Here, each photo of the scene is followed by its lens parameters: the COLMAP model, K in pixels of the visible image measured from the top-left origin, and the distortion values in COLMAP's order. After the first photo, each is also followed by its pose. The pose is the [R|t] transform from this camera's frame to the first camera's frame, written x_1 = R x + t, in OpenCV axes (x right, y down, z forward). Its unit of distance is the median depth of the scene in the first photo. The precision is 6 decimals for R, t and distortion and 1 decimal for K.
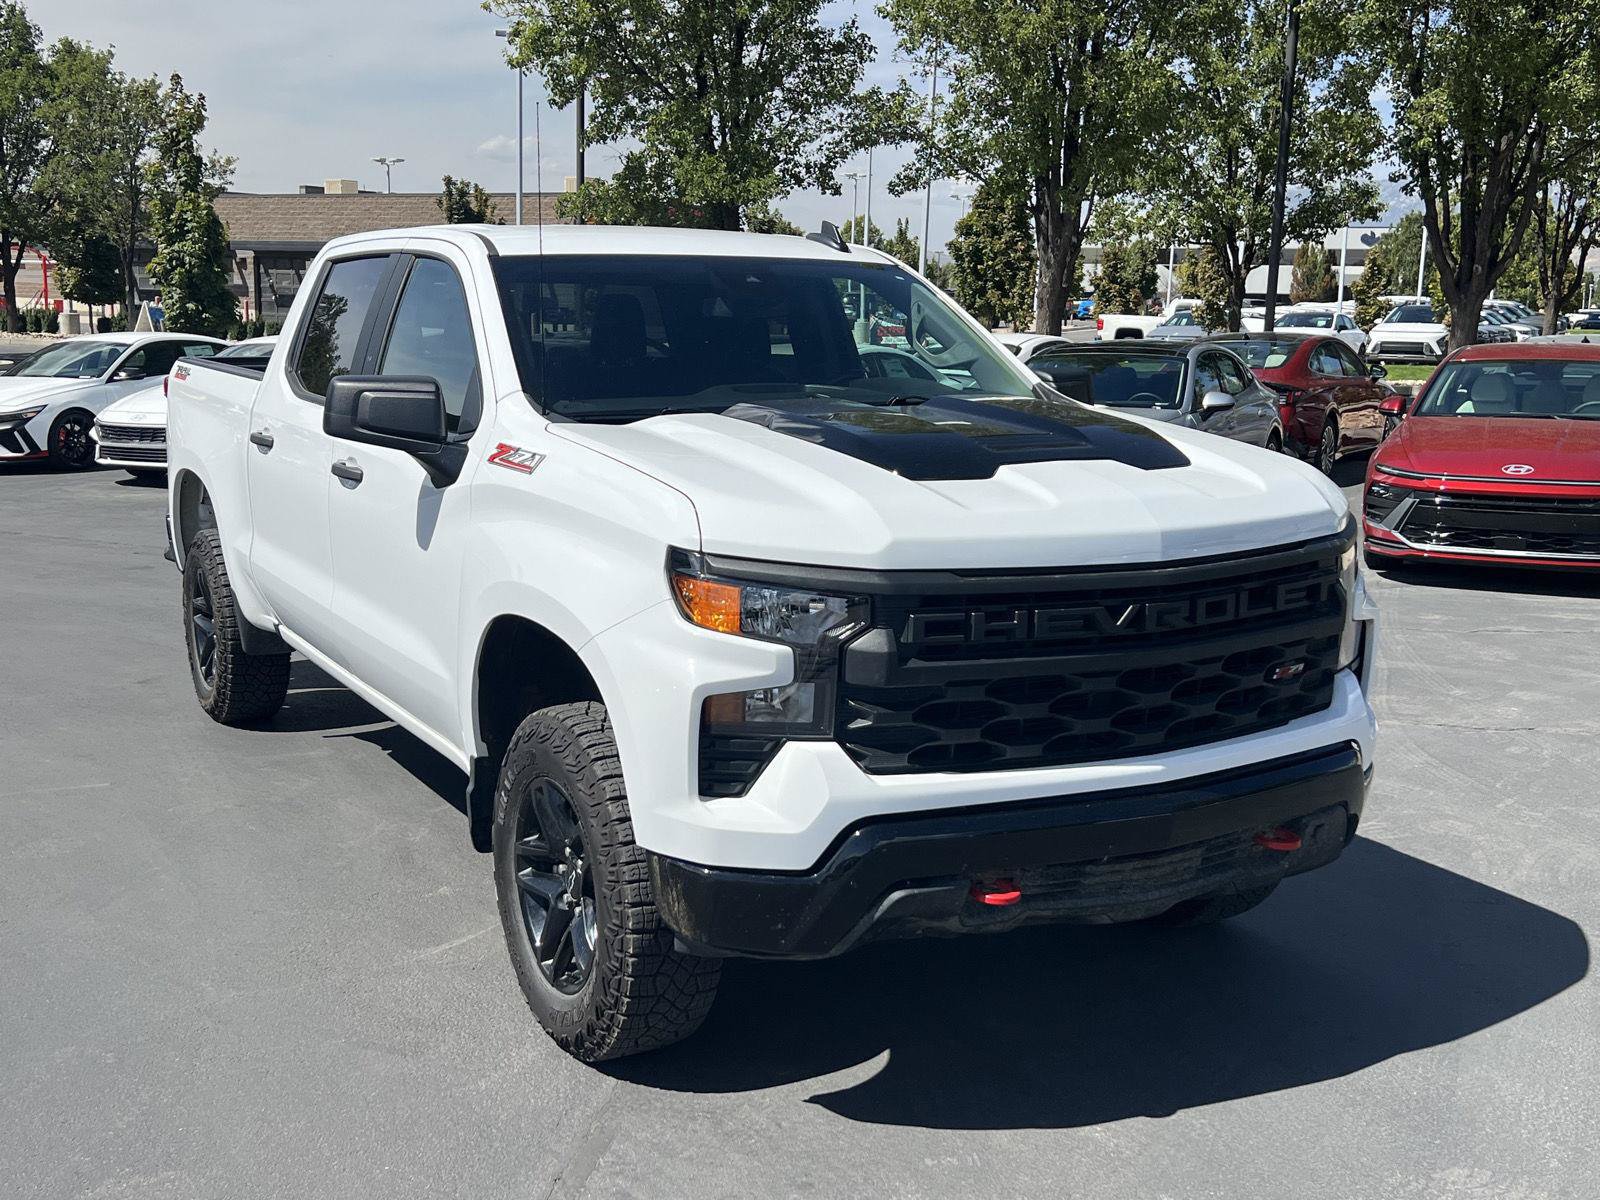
lens RADIAL K [[1760.4, 0, 797.9], [0, 1760.4, 599.7], [0, 0, 1]] dist [0.072604, 0.000000]
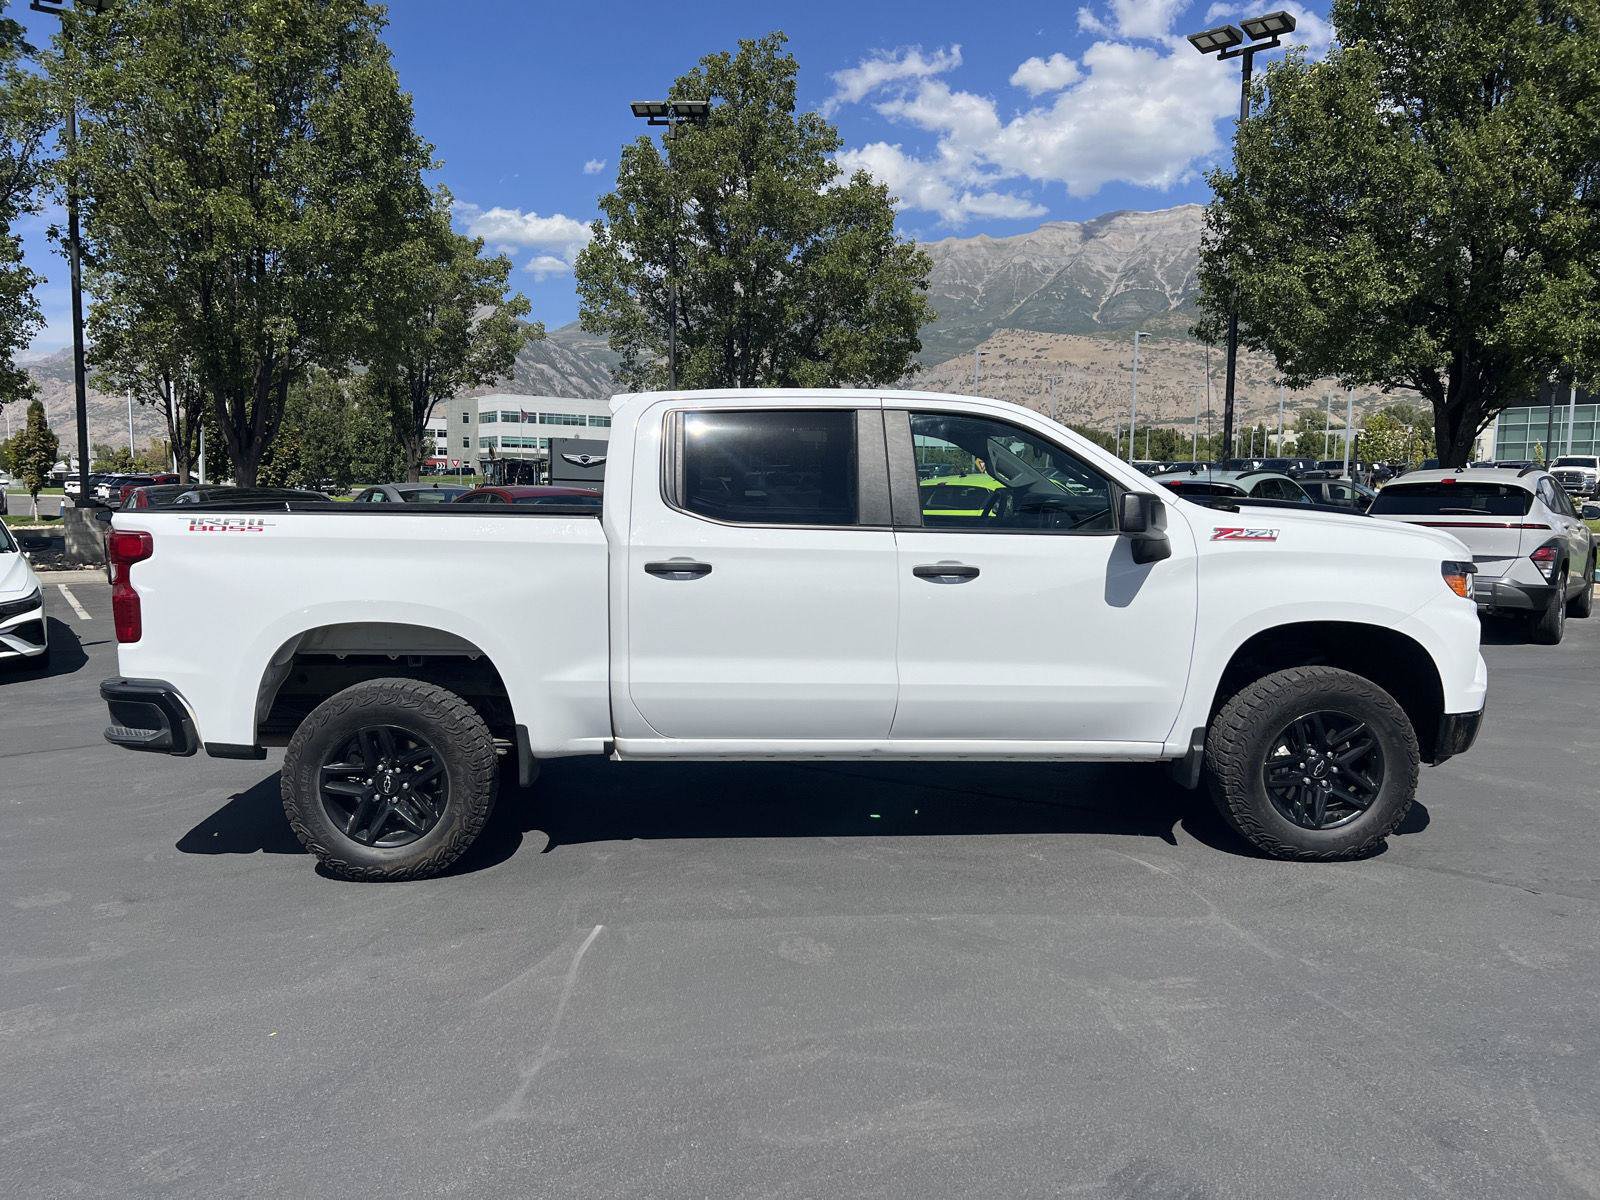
lens RADIAL K [[1216.0, 0, 796.3], [0, 1216.0, 613.2], [0, 0, 1]] dist [0.031955, -0.017634]
pose [[0.450970, -0.110693, 0.885649, -1.308531], [0.152582, 0.987234, 0.045695, -0.117591], [-0.879400, 0.114527, 0.462102, 0.801263]]
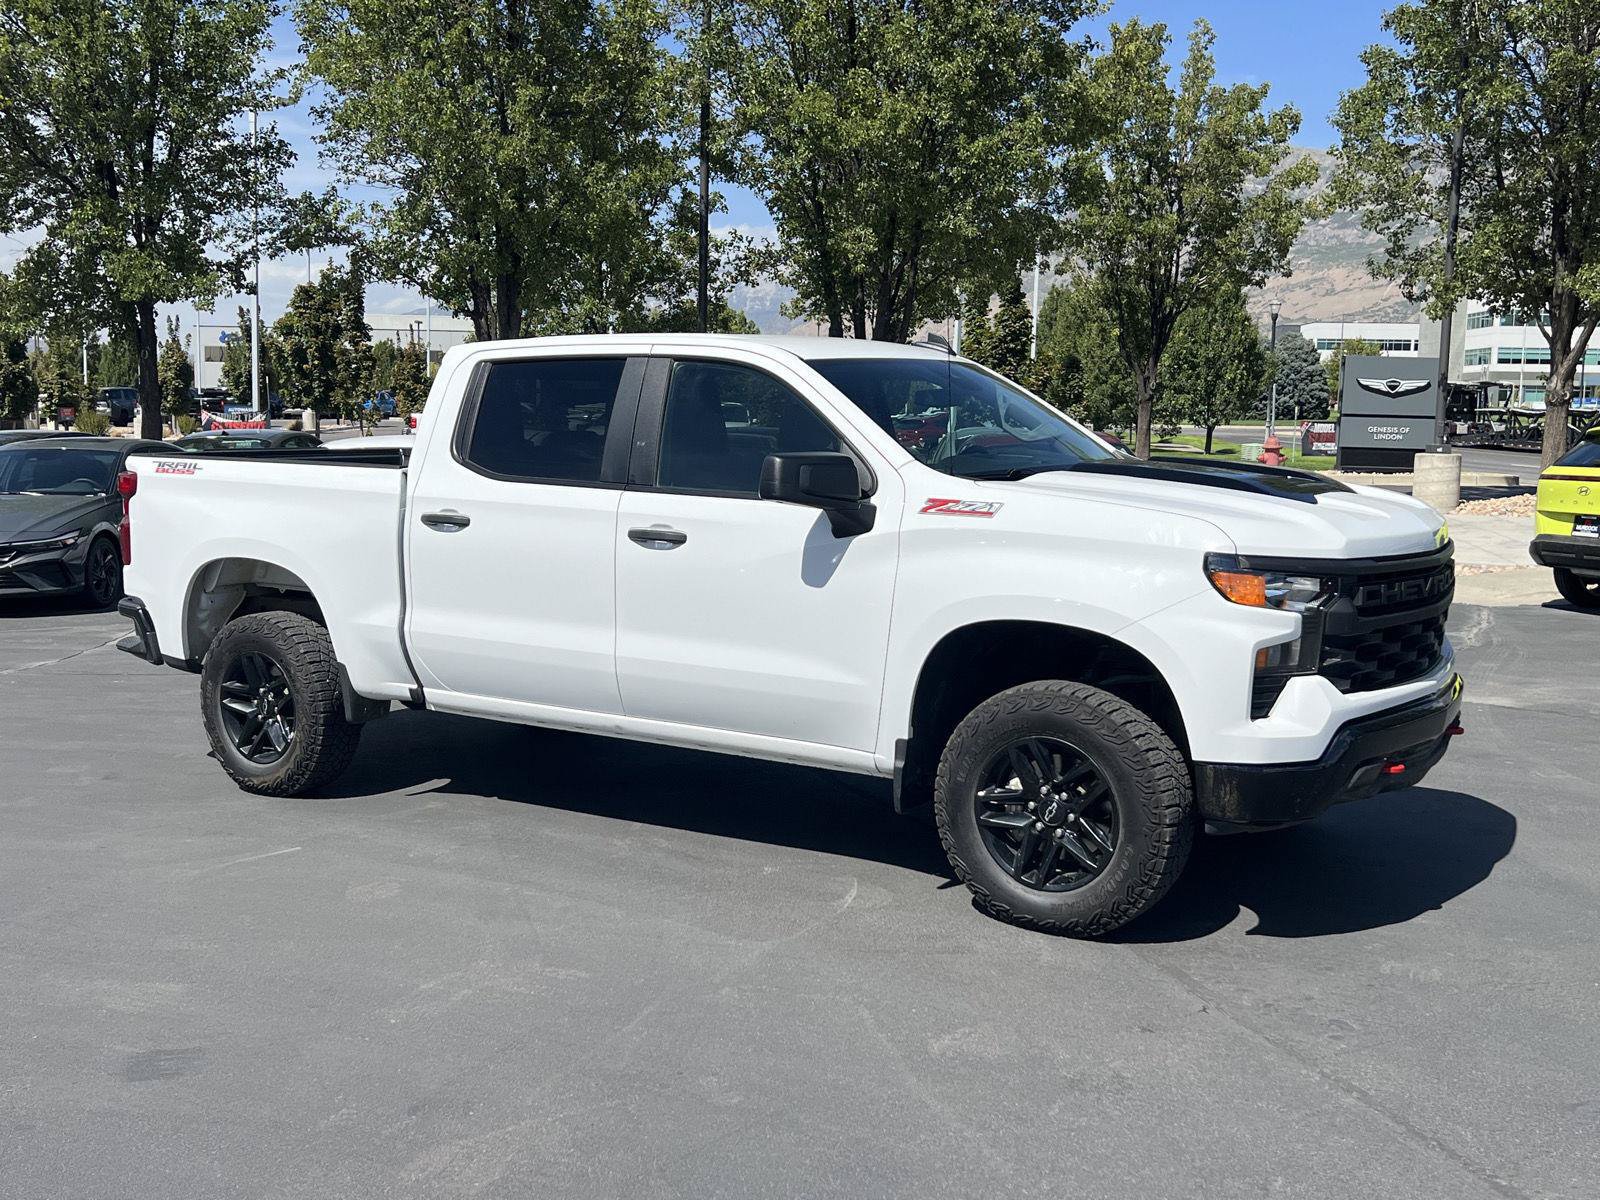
lens RADIAL K [[1760.4, 0, 802.5], [0, 1760.4, 599.1], [0, 0, 1]] dist [0.072604, 0.000000]
pose [[0.897358, -0.058524, 0.437406, -0.813201], [0.082739, 0.995903, -0.036492, 0.027104], [-0.433478, 0.068936, 0.898524, -0.143012]]
